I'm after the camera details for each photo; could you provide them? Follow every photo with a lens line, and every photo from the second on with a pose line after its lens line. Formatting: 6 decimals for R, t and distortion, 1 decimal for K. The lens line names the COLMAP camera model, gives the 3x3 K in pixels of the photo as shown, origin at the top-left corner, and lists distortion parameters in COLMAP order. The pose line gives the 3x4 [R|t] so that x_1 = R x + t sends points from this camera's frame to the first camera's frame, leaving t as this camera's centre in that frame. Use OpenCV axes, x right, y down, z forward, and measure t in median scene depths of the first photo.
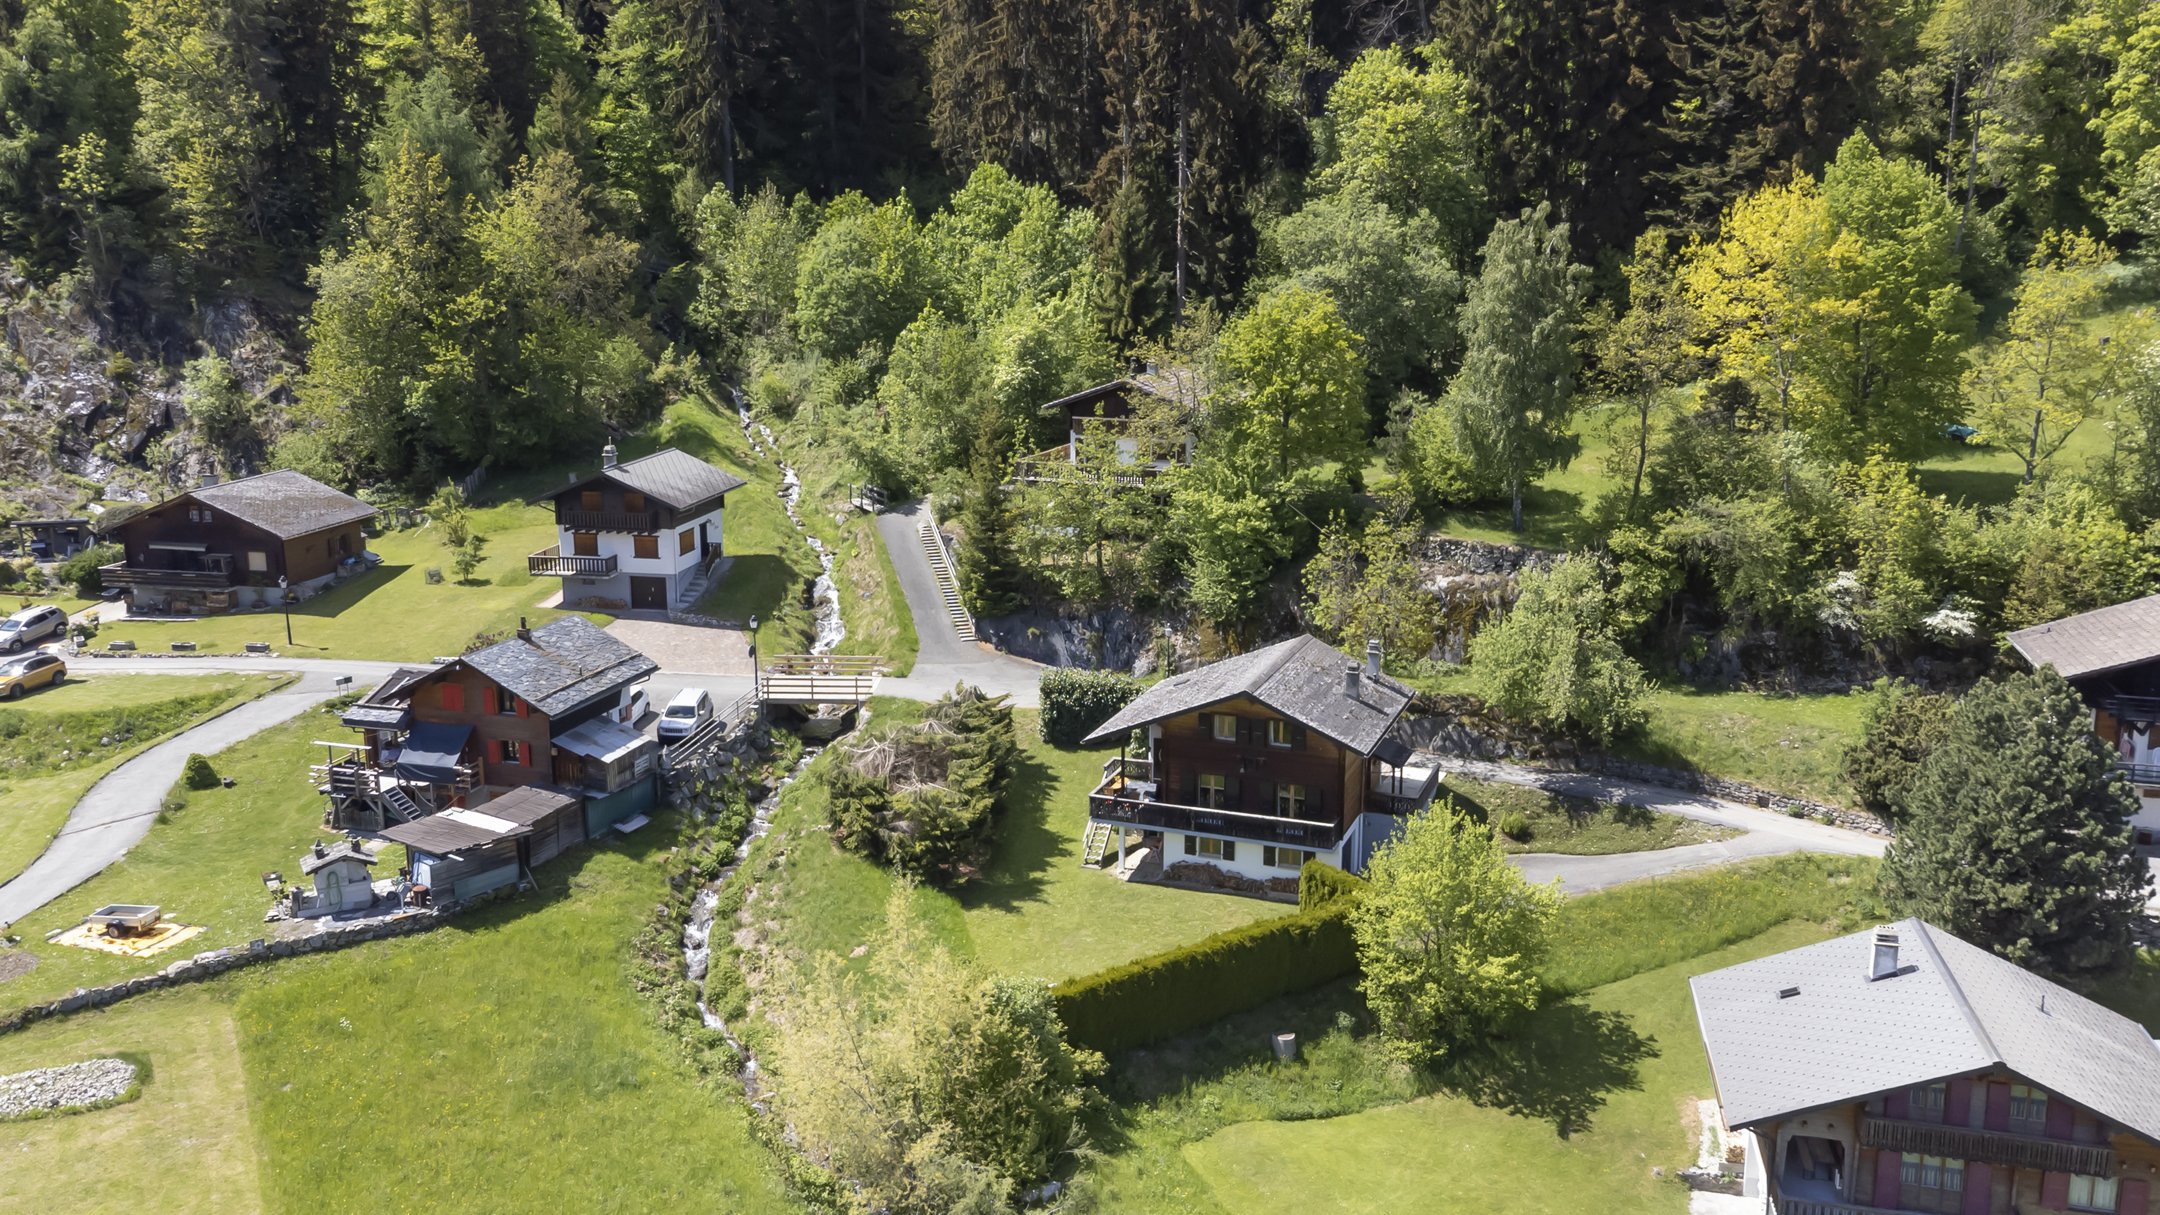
lens RADIAL K [[1682.7, 0, 1080.7], [0, 1682.7, 539.4], [0, 0, 1]] dist [0.044794, -0.008065]
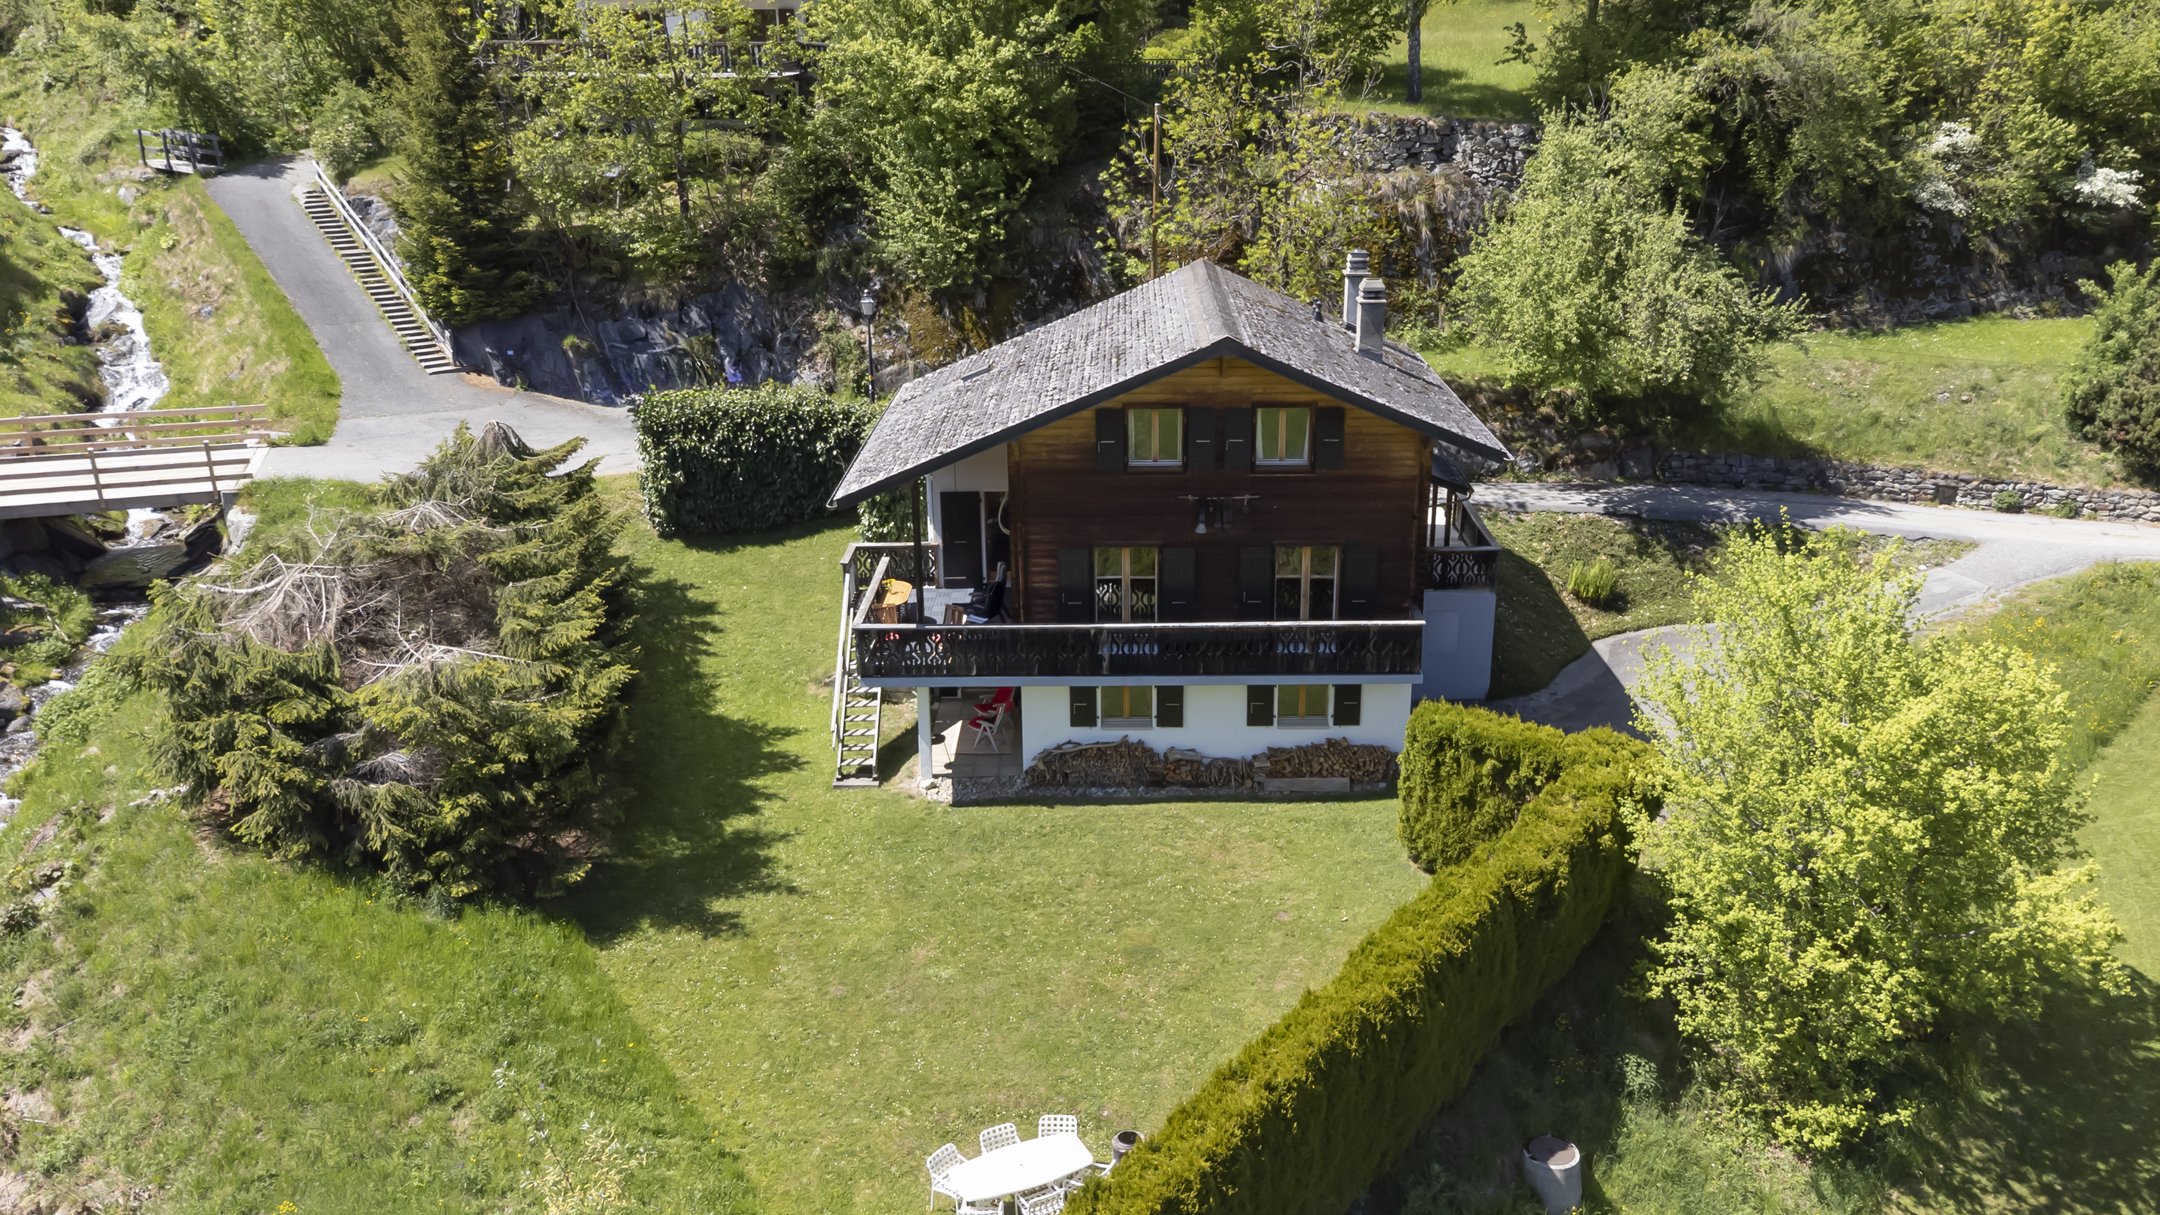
lens RADIAL K [[1770.3, 0, 1132.0], [0, 1770.3, 600.0], [0, 0, 1]] dist [-0.002792, 0.066389]
pose [[0.935971, -0.120894, 0.330671, -0.065267], [0.073392, 0.985561, 0.152586, 0.070160], [-0.344344, -0.118548, 0.931329, 0.477954]]
